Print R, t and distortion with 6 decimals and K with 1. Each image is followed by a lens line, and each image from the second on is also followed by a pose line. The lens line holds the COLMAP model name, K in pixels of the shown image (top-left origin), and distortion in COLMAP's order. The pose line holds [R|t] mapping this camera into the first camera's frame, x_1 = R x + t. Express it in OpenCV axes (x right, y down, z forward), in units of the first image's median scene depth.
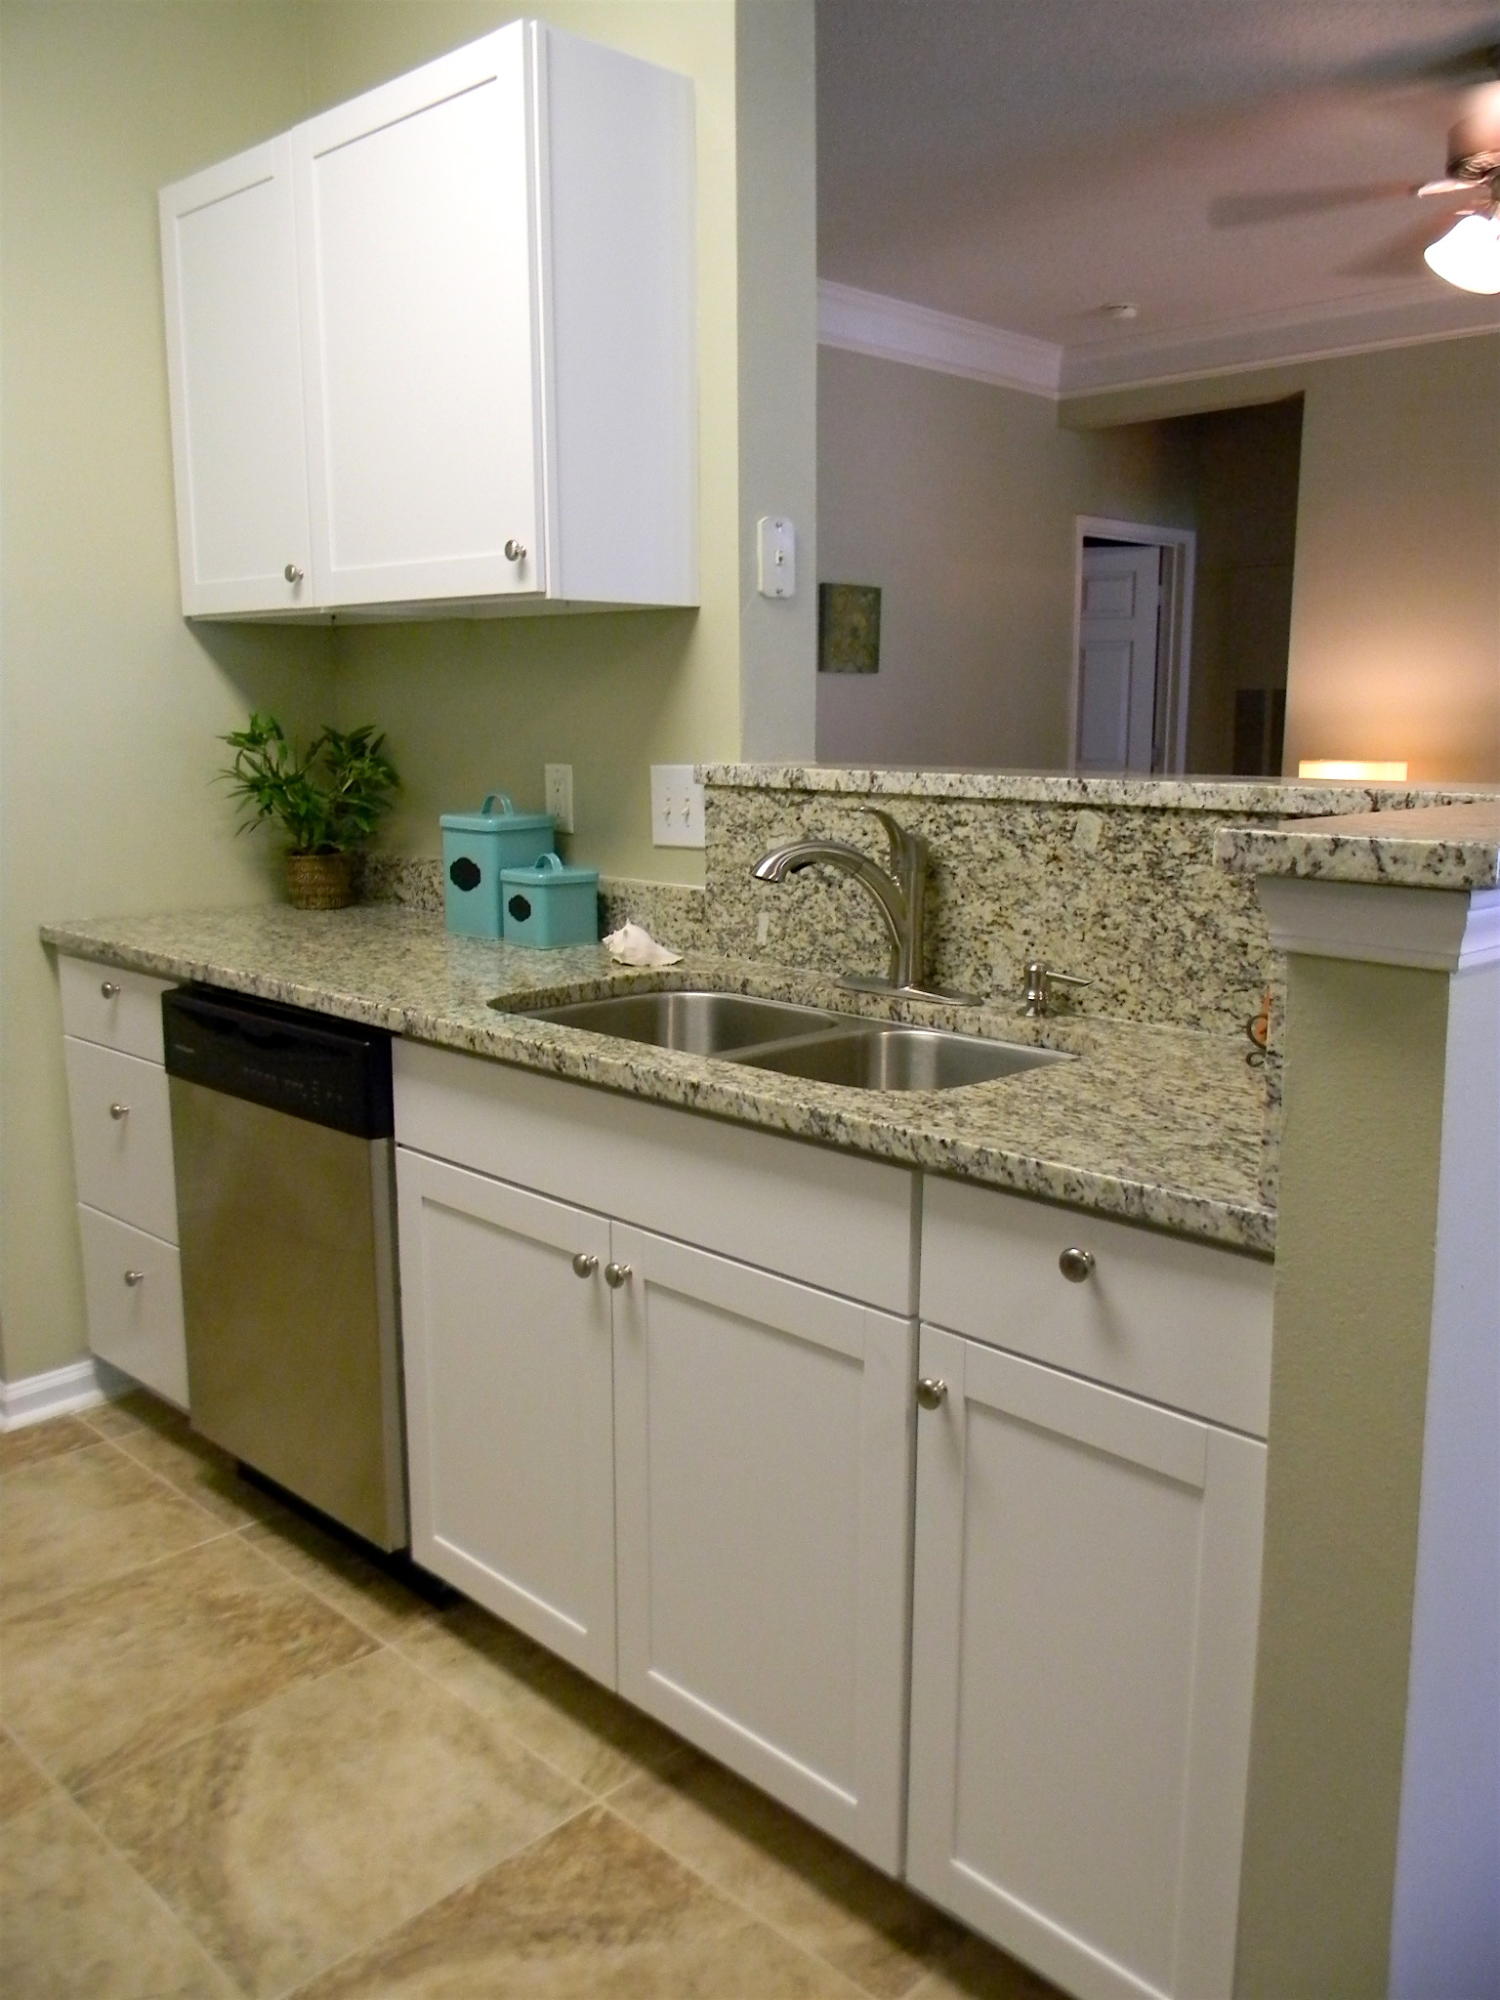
lens RADIAL K [[1607.3, 0, 742.1], [0, 1607.3, 1004.7], [0, 0, 1]] dist [-0.006417, -0.009972]
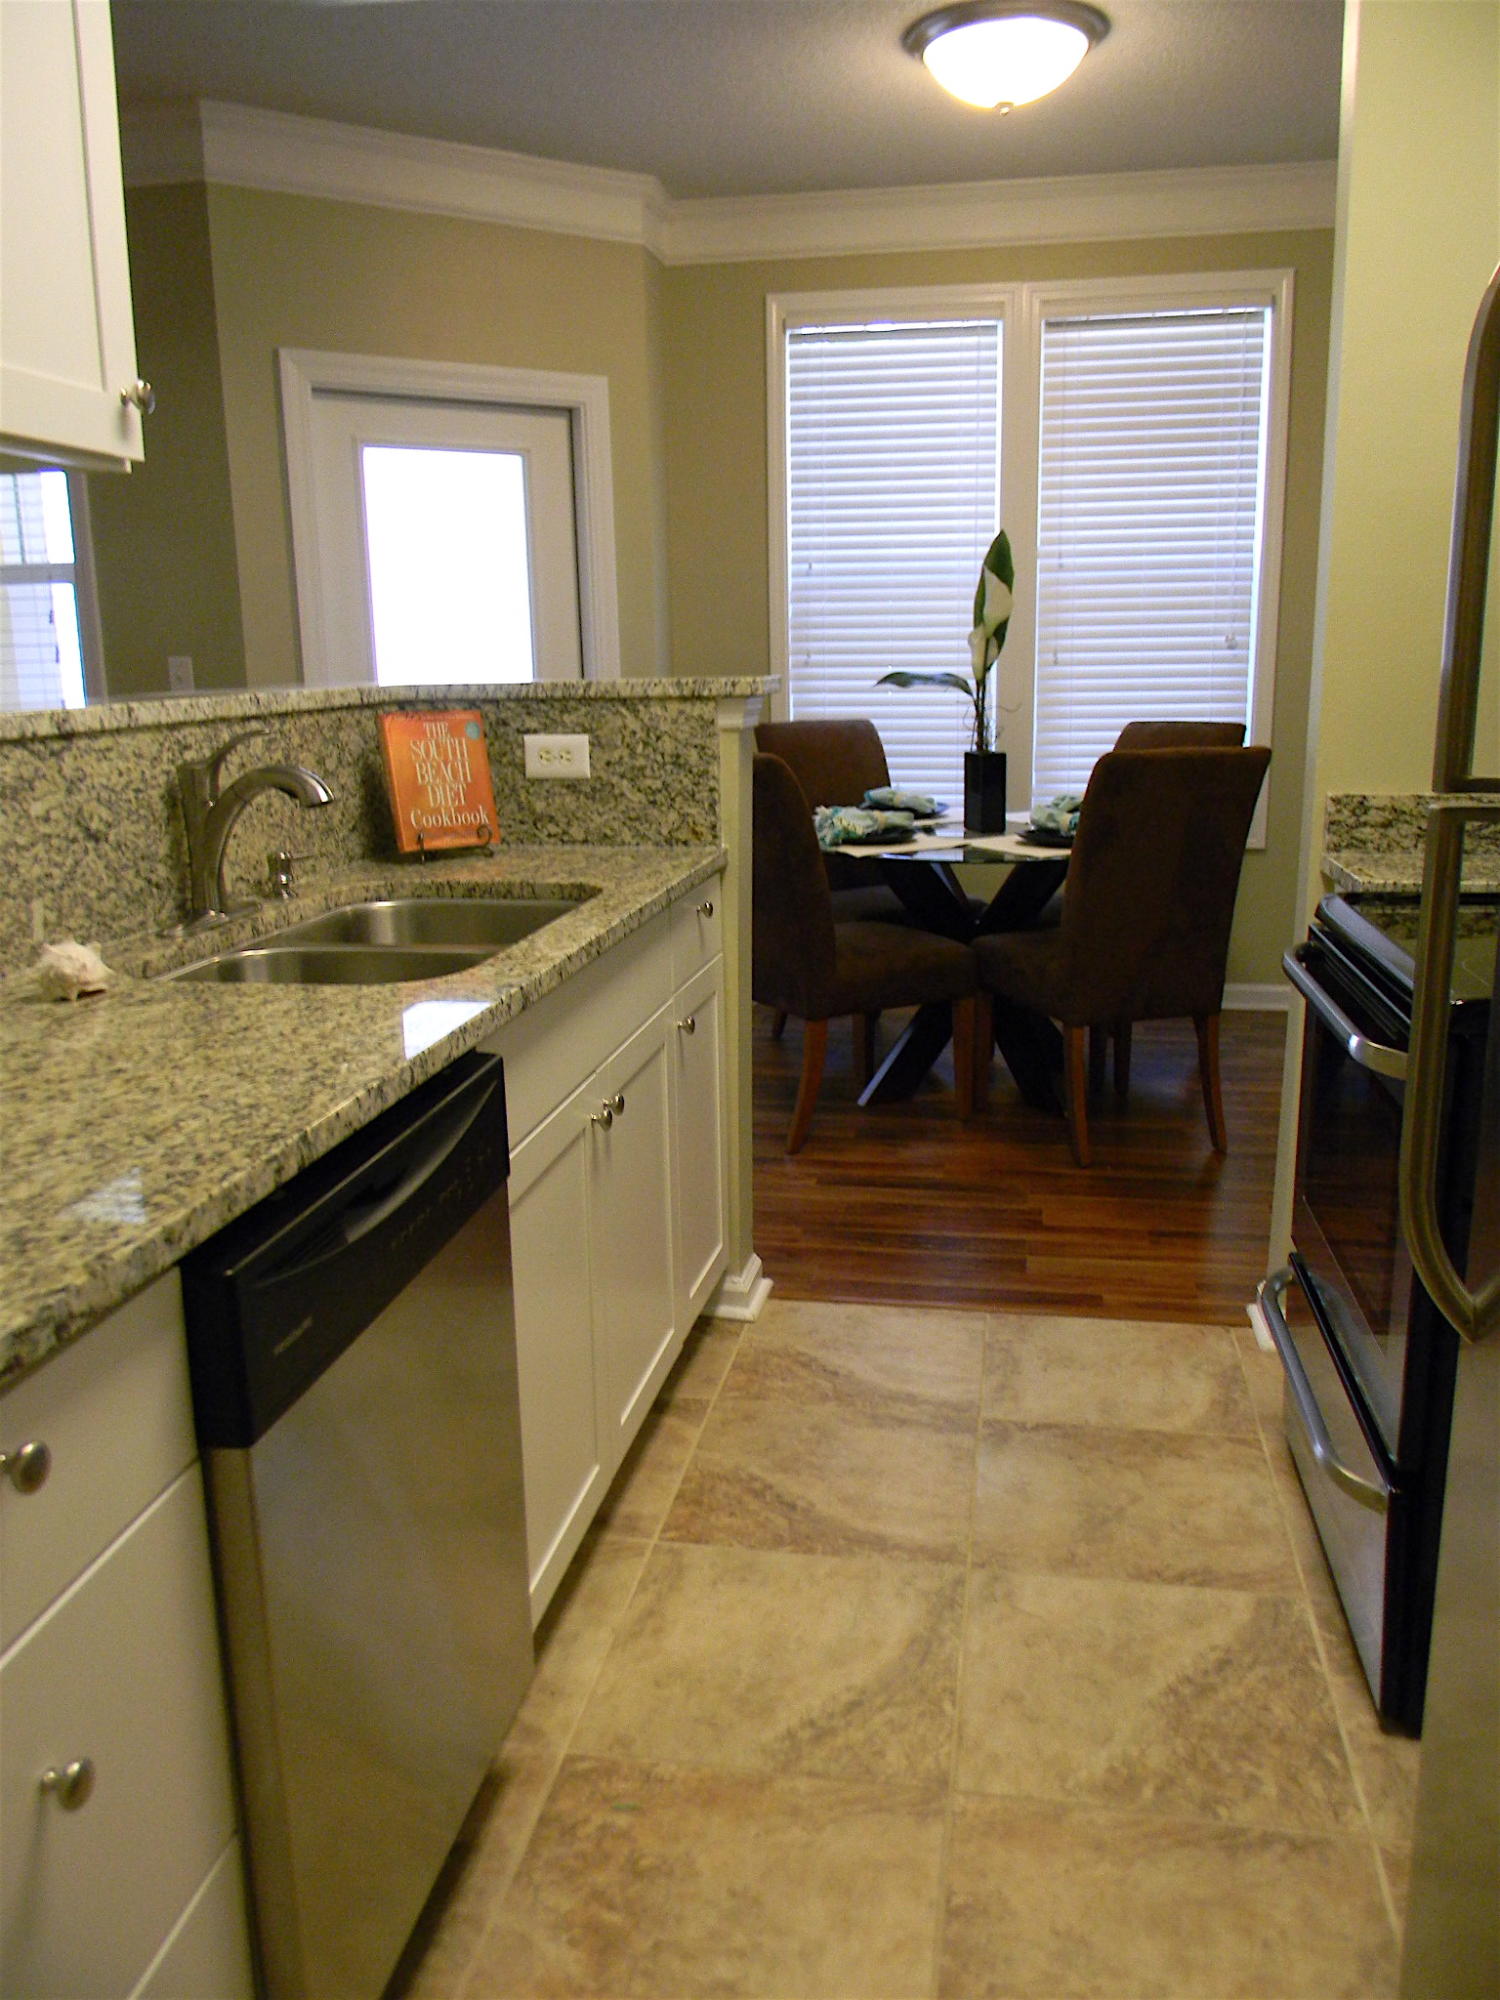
lens RADIAL K [[1607.3, 0, 742.1], [0, 1607.3, 1004.7], [0, 0, 1]] dist [-0.006417, -0.009972]
pose [[-0.571248, -0.172876, 0.802365, -0.855905], [0.163837, 0.933876, 0.317856, -0.211174], [-0.804259, 0.313032, -0.505152, 1.192238]]
